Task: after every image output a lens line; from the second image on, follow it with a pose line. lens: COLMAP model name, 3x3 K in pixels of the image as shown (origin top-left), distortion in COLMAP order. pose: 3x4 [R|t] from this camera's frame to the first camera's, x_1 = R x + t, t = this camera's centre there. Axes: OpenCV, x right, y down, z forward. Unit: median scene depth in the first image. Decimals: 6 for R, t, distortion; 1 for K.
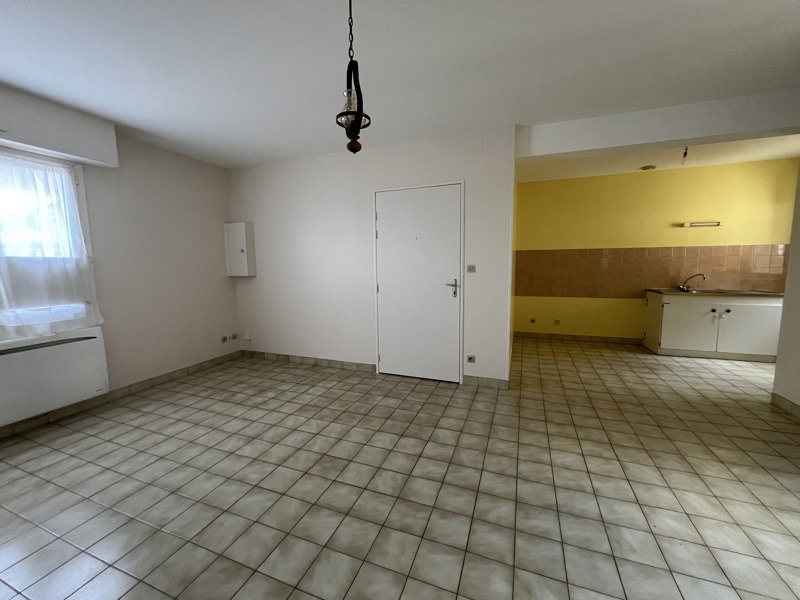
lens RADIAL K [[322.0, 0, 397.3], [0, 322.0, 297.0], [0, 0, 1]] dist [-0.008045, 0.000245]
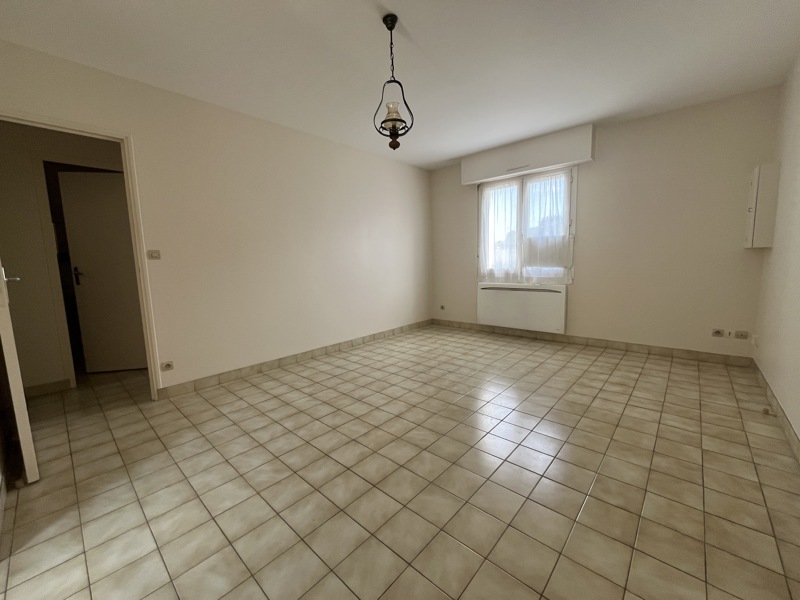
lens RADIAL K [[322.0, 0, 398.6], [0, 322.0, 301.8], [0, 0, 1]] dist [-0.008045, 0.000245]
pose [[-0.360755, 0.142816, -0.921661, 0.670108], [-0.064856, 0.981973, 0.177548, -0.039715], [0.930403, 0.123827, -0.344989, 0.899094]]
